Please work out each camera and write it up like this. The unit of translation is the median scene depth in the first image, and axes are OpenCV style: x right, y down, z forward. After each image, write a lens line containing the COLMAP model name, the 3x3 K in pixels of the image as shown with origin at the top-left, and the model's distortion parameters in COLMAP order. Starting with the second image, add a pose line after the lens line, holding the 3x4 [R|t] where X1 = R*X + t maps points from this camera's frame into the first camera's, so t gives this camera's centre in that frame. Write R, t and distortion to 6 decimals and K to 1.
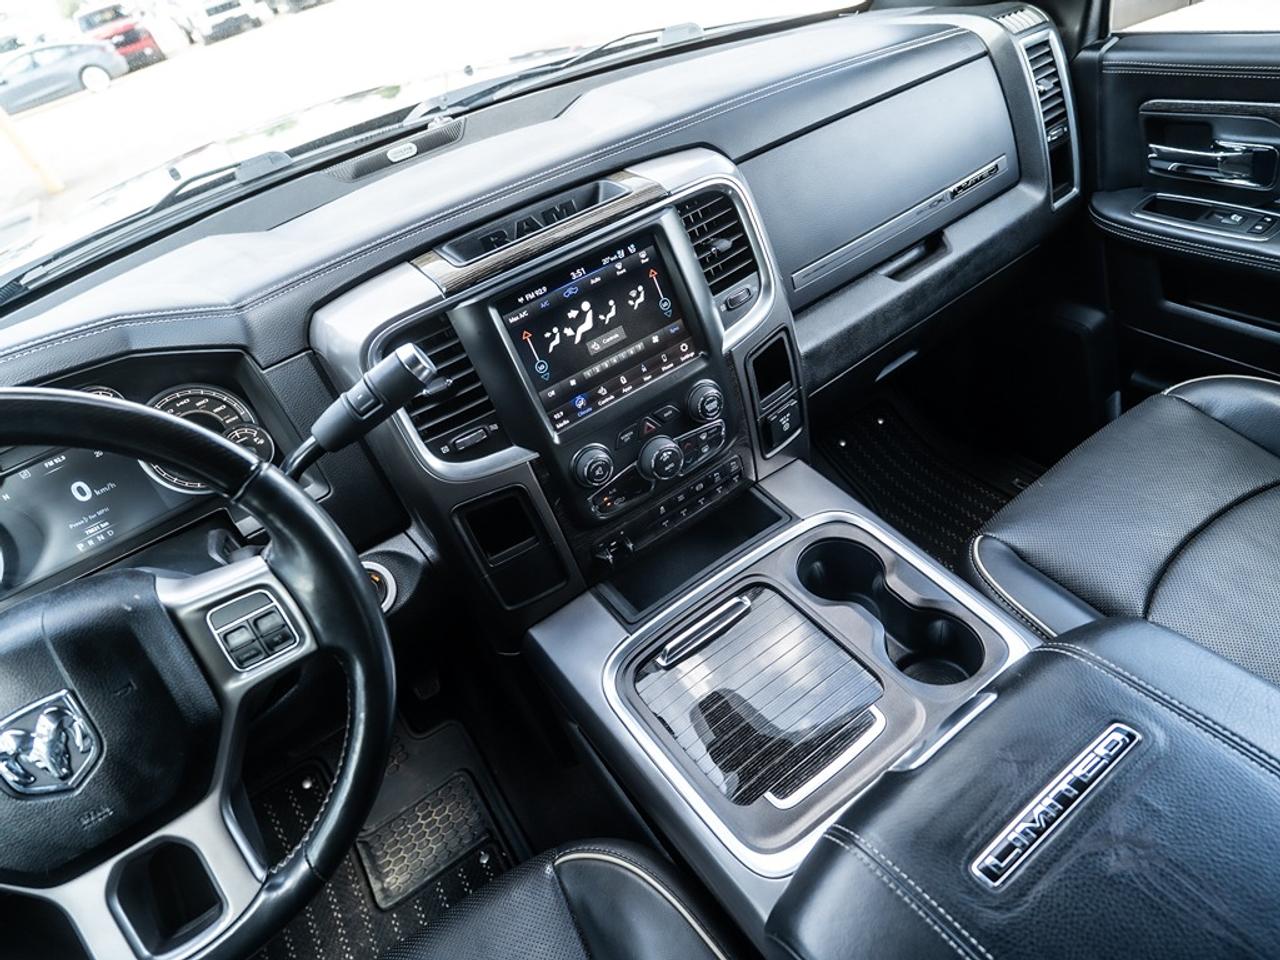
lens RADIAL K [[772.9, 0, 668.1], [0, 772.9, 479.4], [0, 0, 1]] dist [-0.026778, 0.008377]
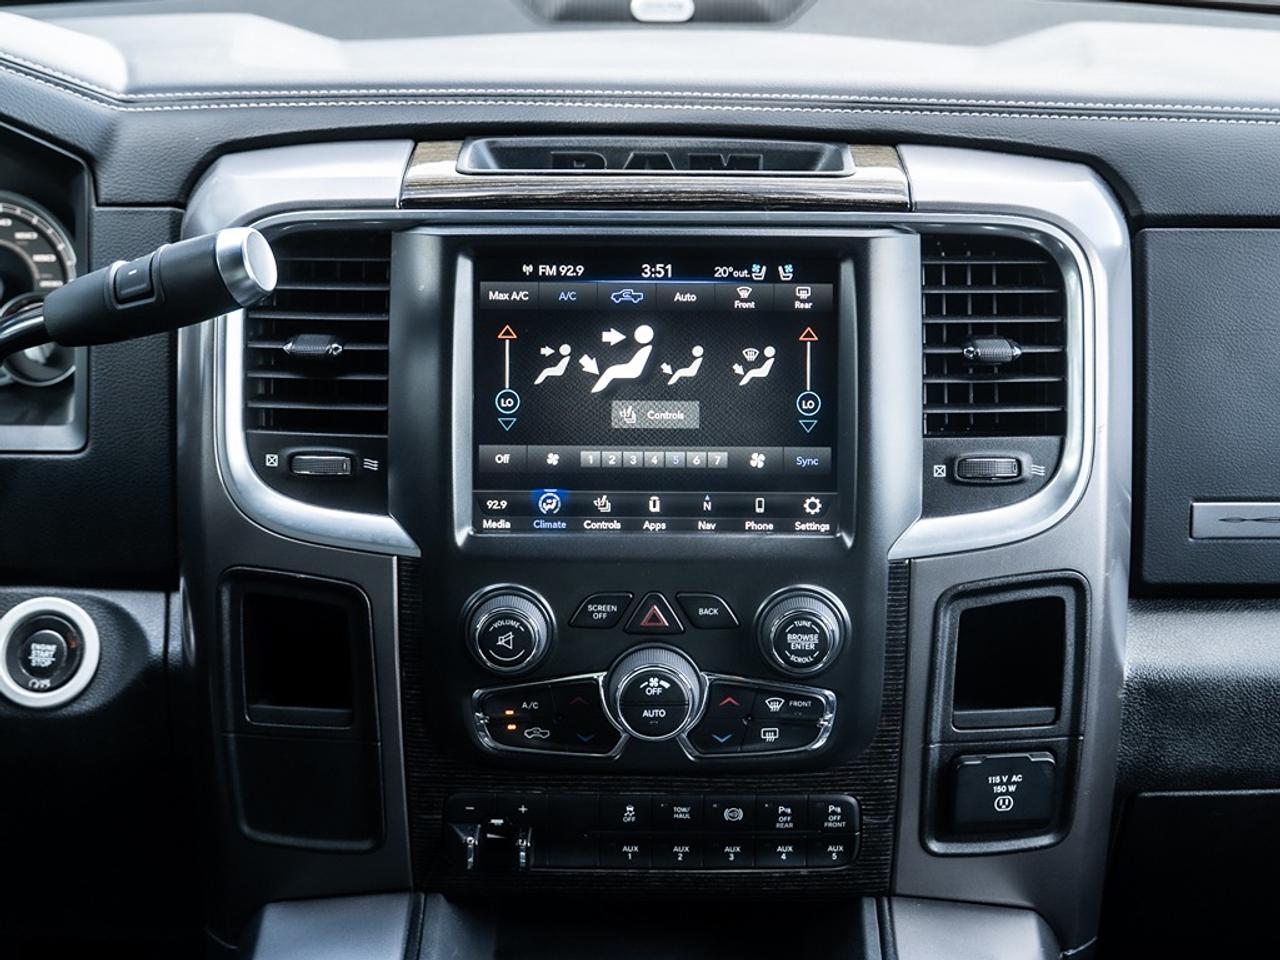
lens RADIAL K [[2193.2, 0, 680.5], [0, 2193.2, 411.2], [0, 0, 1]] dist [0.026332, 0.000000]
pose [[0.808465, 0.377967, -0.451138, 0.541597], [-0.492693, 0.853929, -0.167507, 0.041728], [0.321928, 0.357696, 0.876594, -0.207107]]
